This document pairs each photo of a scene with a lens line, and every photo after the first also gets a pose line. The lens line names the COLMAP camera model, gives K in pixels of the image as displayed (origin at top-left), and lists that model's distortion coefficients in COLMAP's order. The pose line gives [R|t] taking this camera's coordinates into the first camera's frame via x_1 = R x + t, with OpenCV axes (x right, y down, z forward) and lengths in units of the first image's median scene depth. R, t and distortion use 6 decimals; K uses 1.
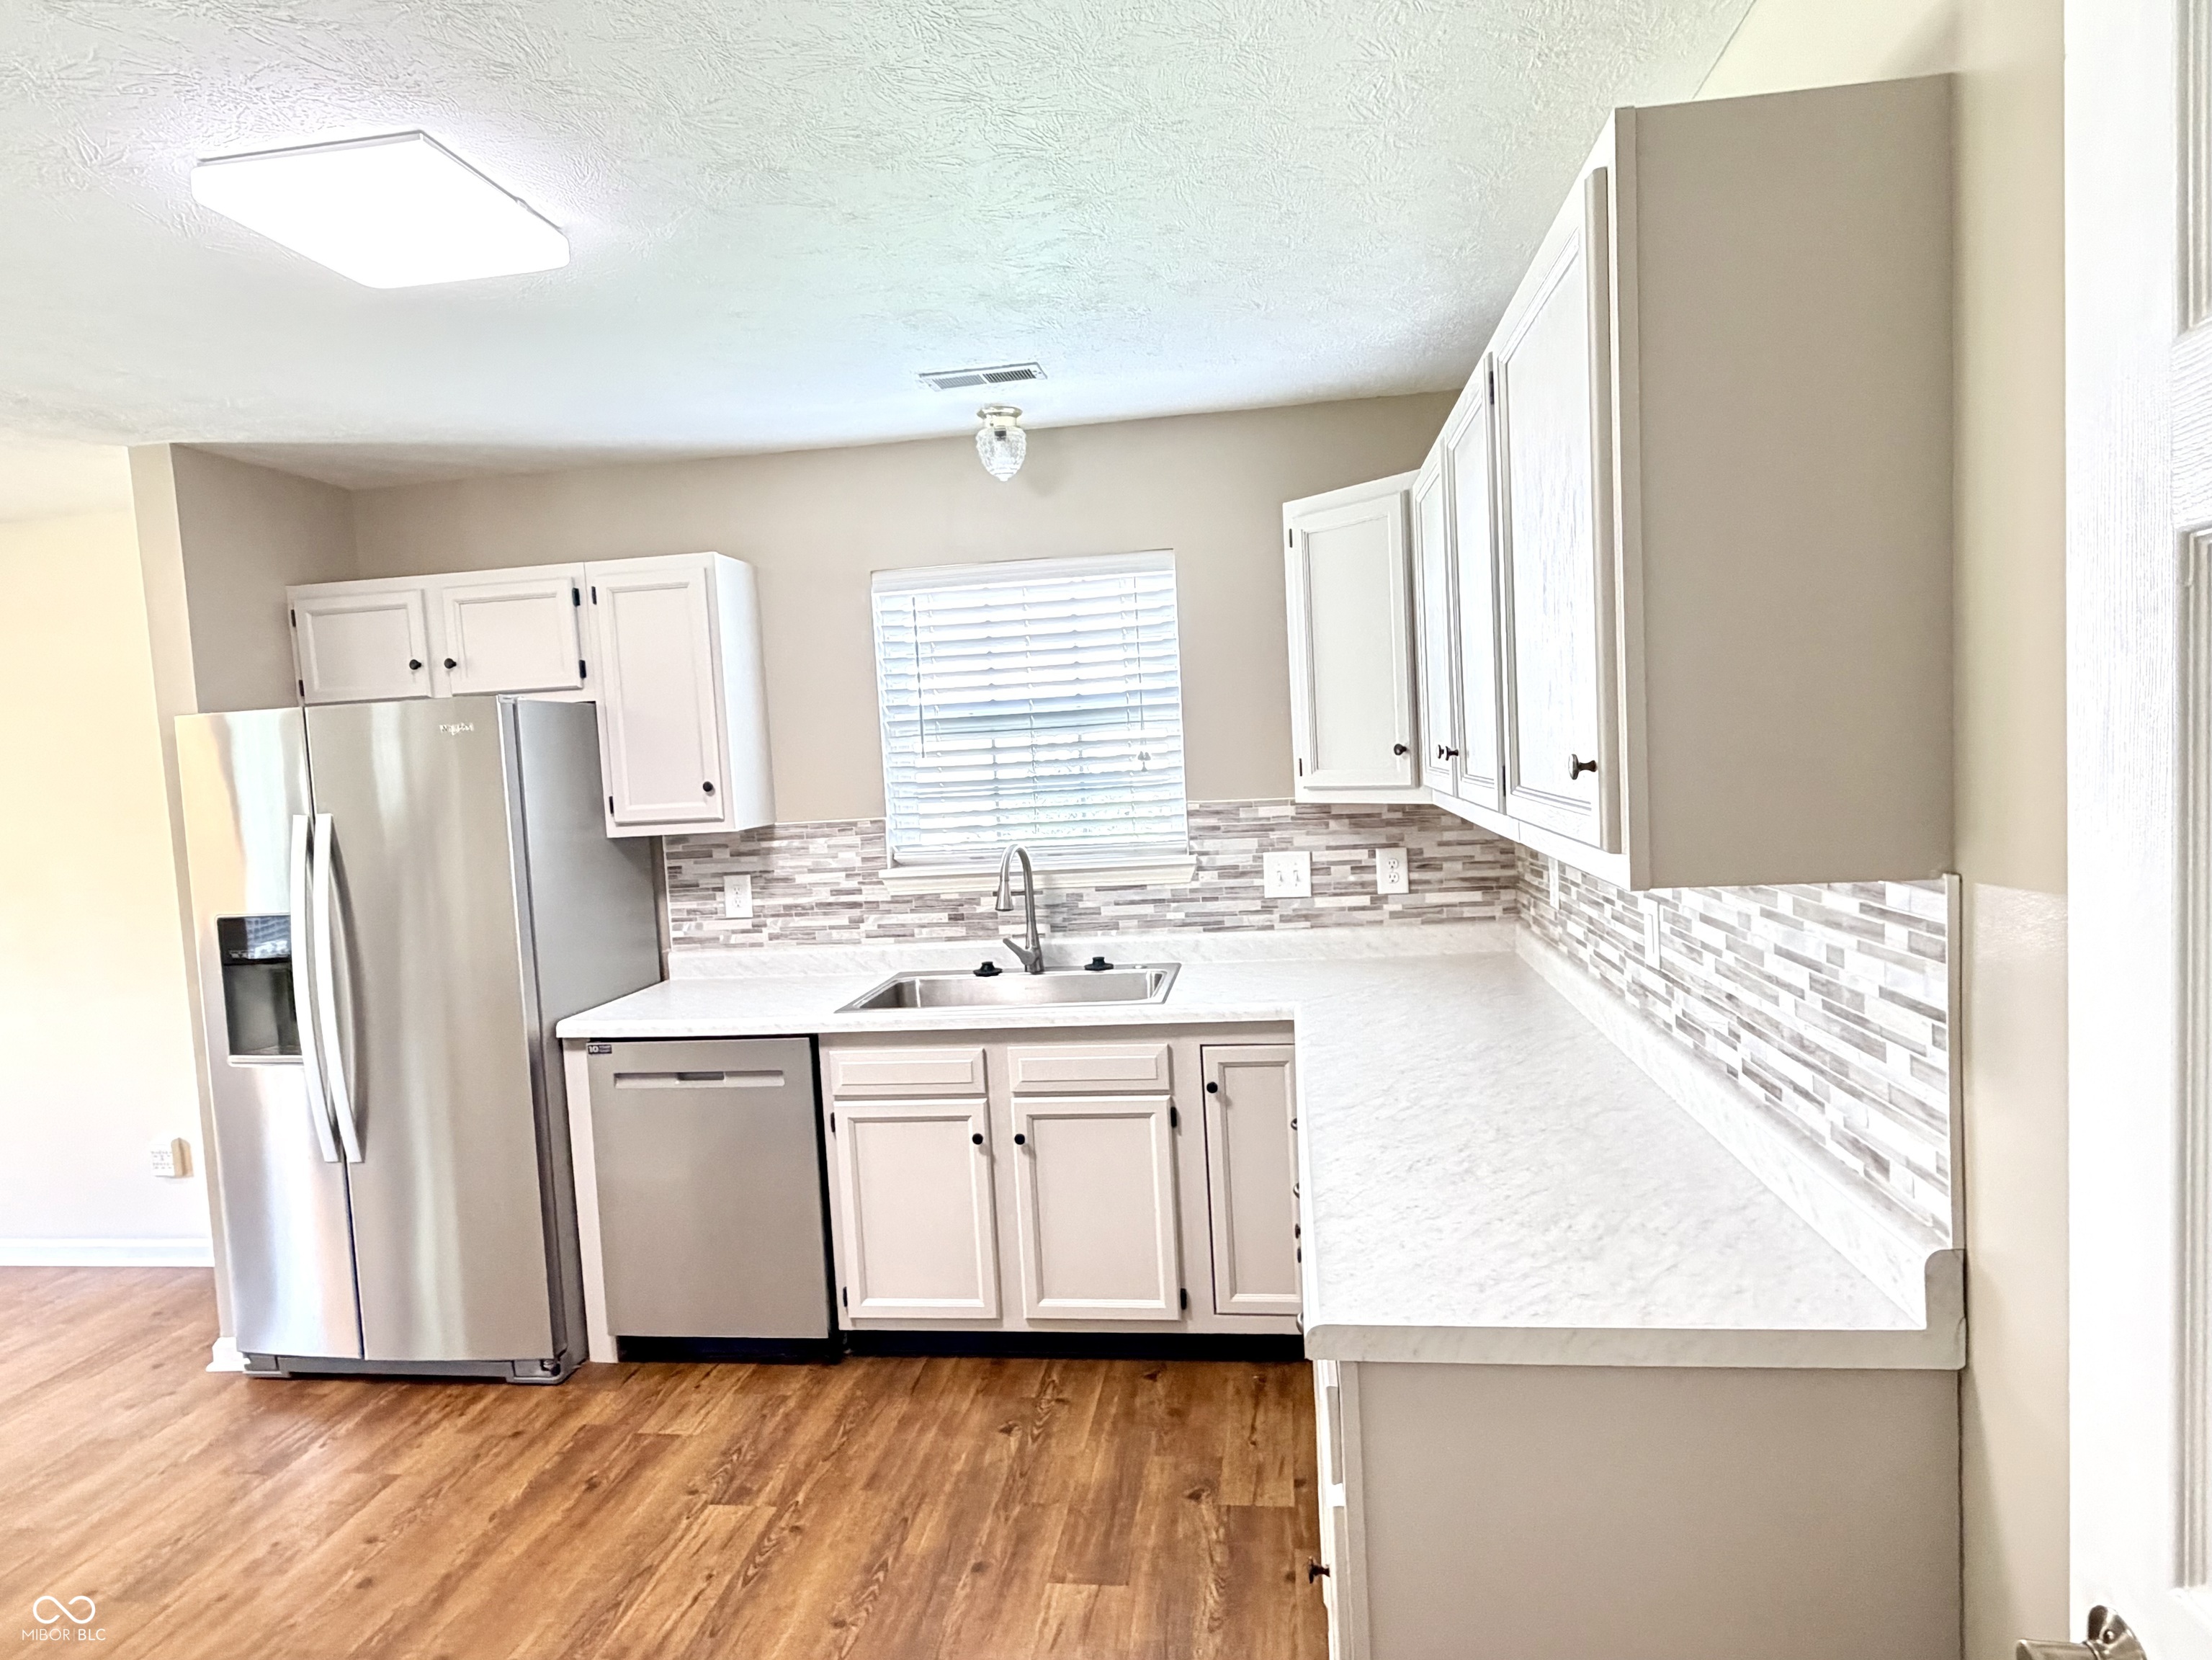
lens RADIAL K [[1300.0, 0, 1106.0], [0, 1300.0, 830.0], [0, 0, 1]] dist [0.000910, 0.003093]
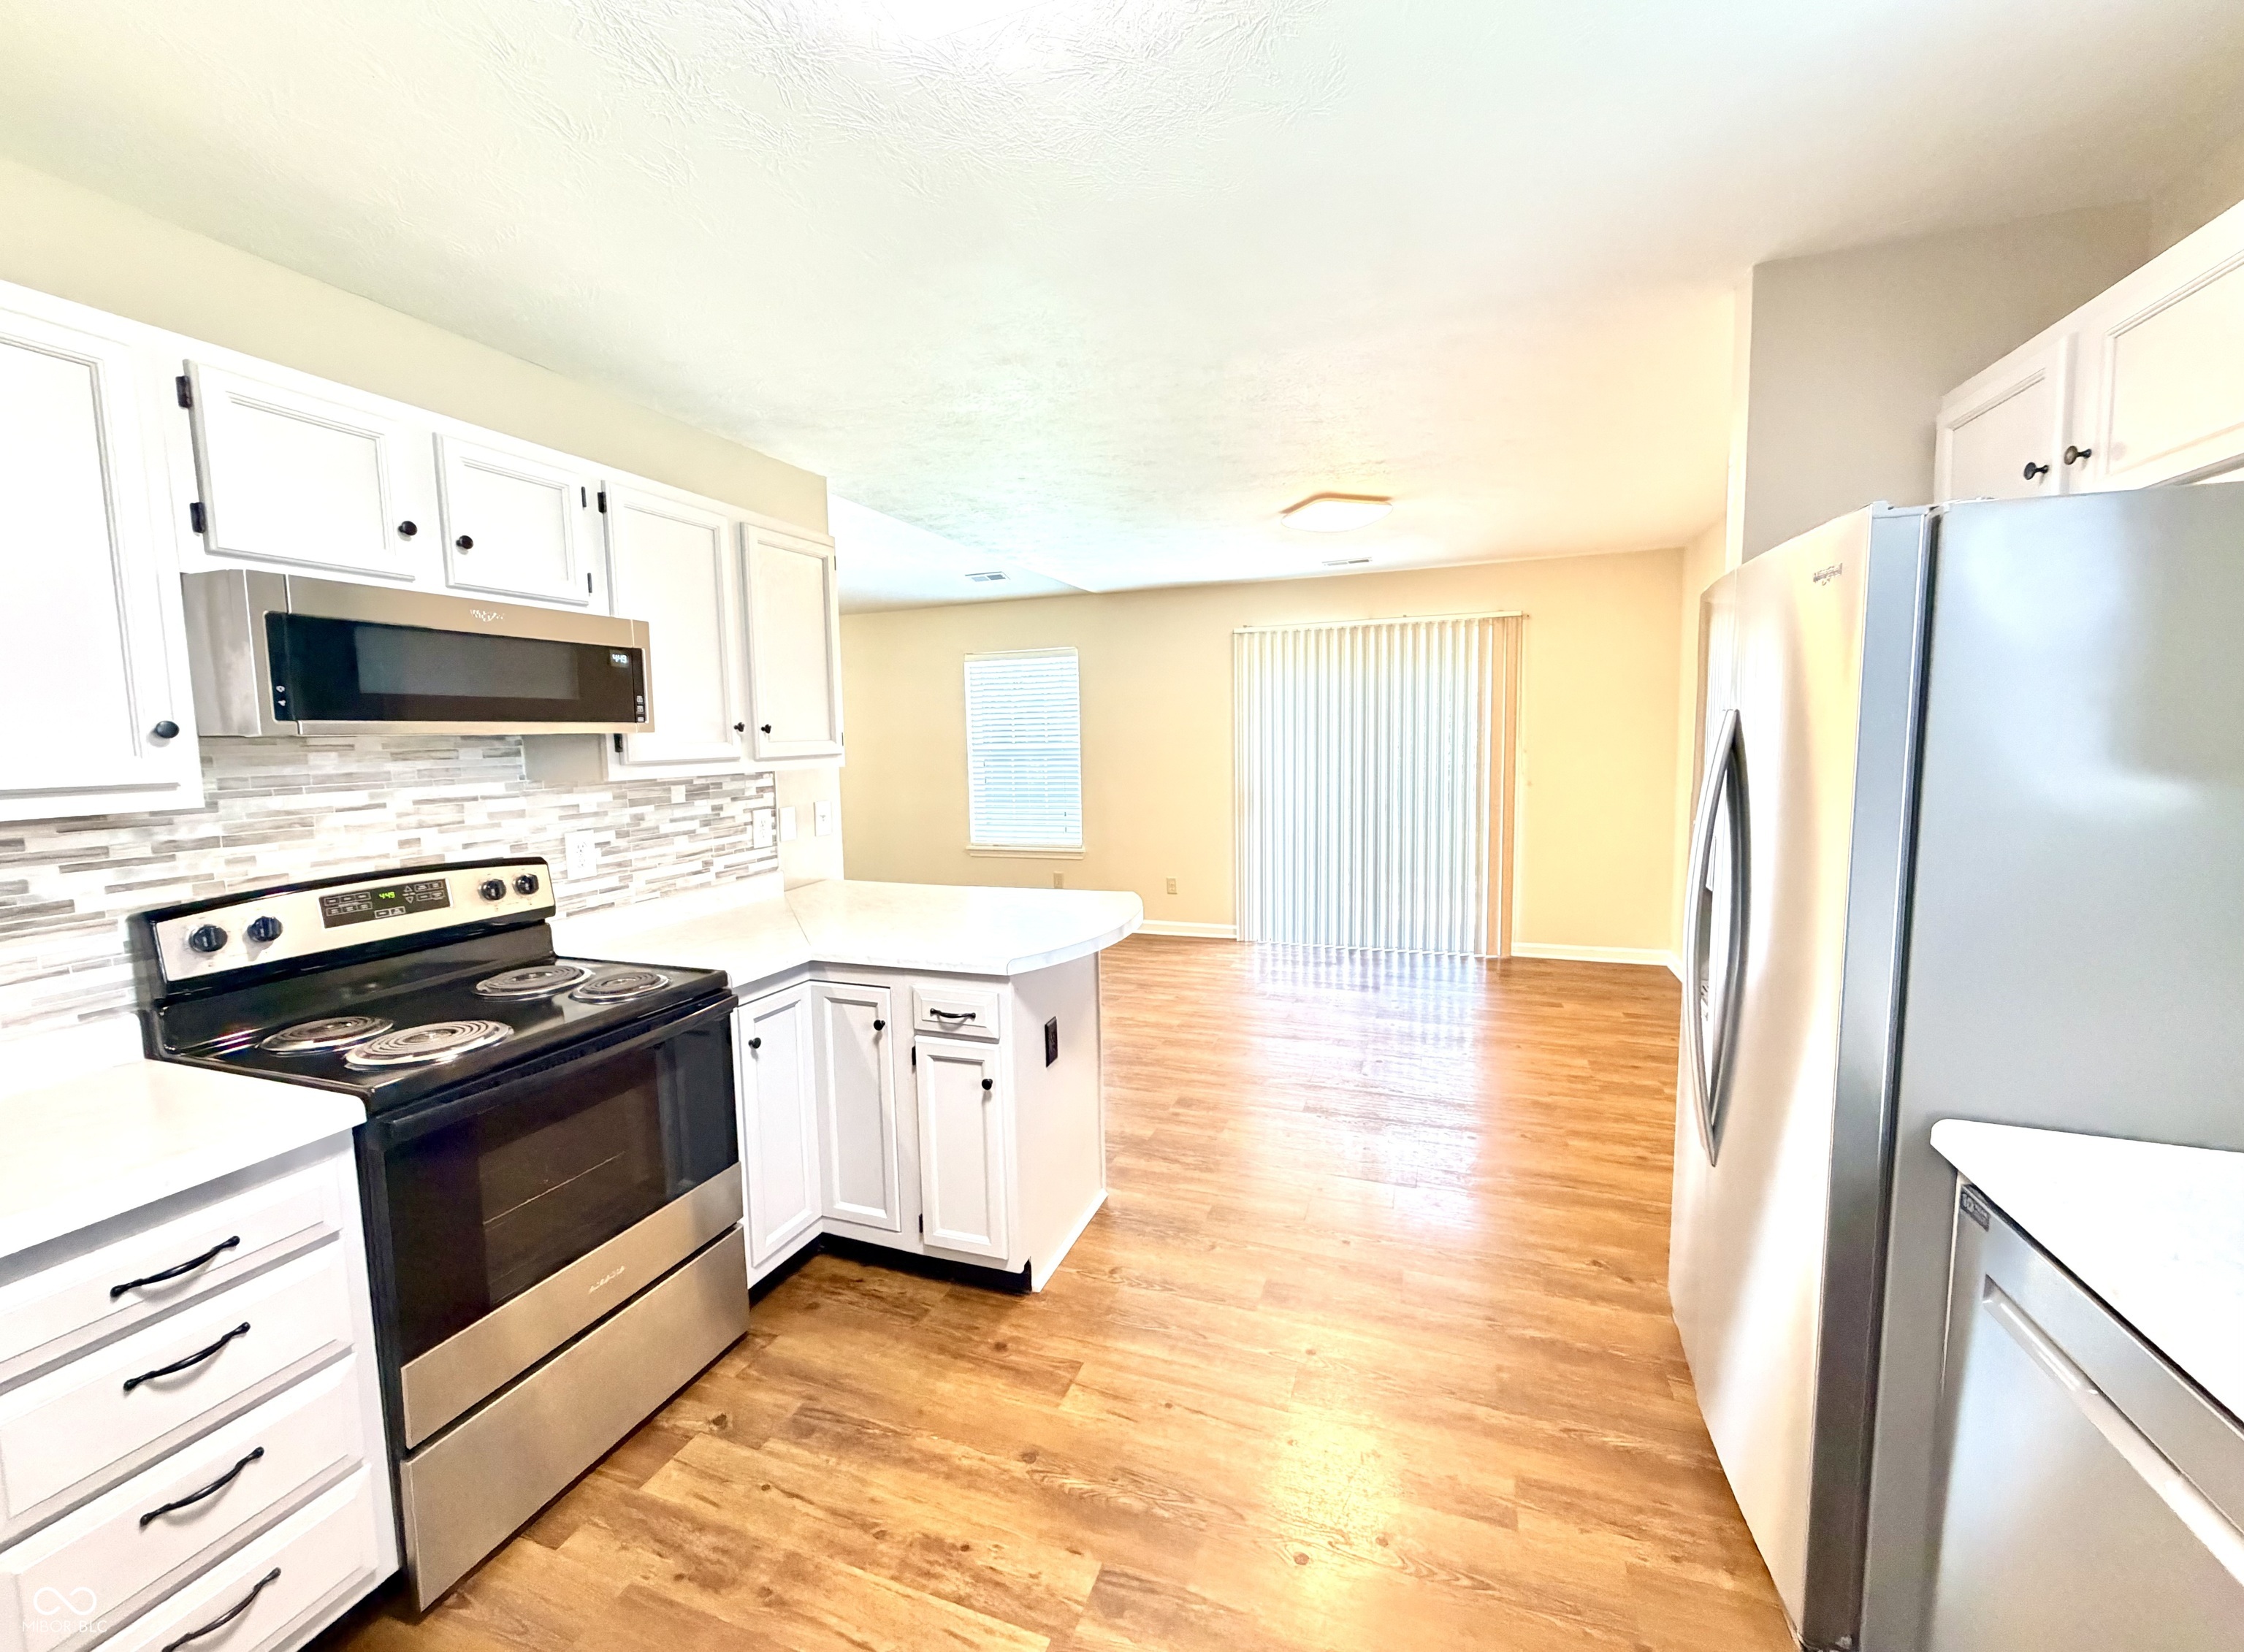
lens RADIAL K [[879.4, 0, 1122.0], [0, 879.4, 826.0], [0, 0, 1]] dist [0.001455, 0.000109]
pose [[-0.216244, 0.151878, -0.964454, -0.018231], [-0.032843, 0.986136, 0.162657, -0.018244], [0.975787, 0.066849, -0.208258, 0.691530]]
